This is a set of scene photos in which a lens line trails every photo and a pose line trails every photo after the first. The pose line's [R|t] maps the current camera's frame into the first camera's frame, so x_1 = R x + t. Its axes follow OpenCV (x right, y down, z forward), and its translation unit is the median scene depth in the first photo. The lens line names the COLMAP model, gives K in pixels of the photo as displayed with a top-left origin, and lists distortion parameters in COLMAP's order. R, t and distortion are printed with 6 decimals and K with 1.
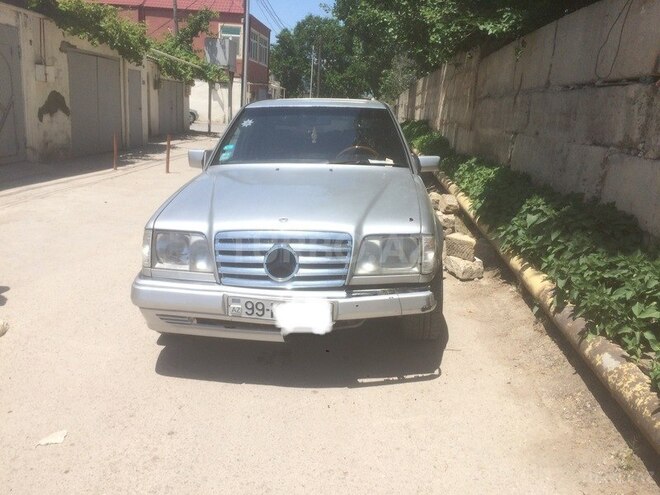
lens RADIAL K [[561.0, 0, 330.0], [0, 561.0, 247.5], [0, 0, 1]] dist [0.062294, -0.078471]
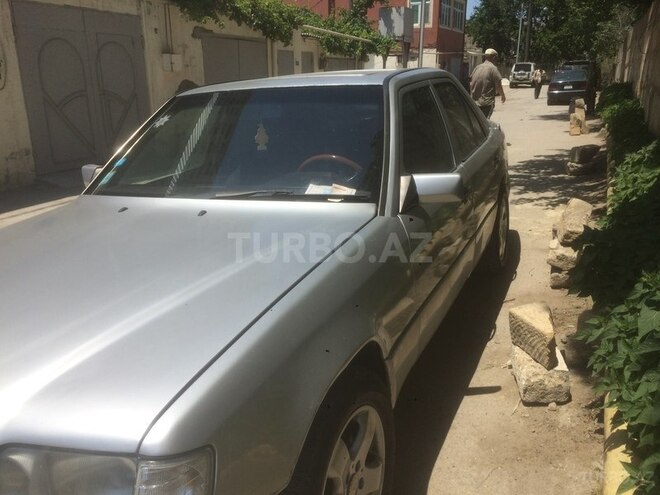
lens RADIAL K [[561.0, 0, 330.0], [0, 561.0, 247.5], [0, 0, 1]] dist [0.062294, -0.078471]
pose [[0.932001, 0.039441, -0.360303, 0.085153], [-0.023156, 0.998510, 0.049406, -0.037079], [0.361715, -0.037704, 0.931526, 0.151568]]
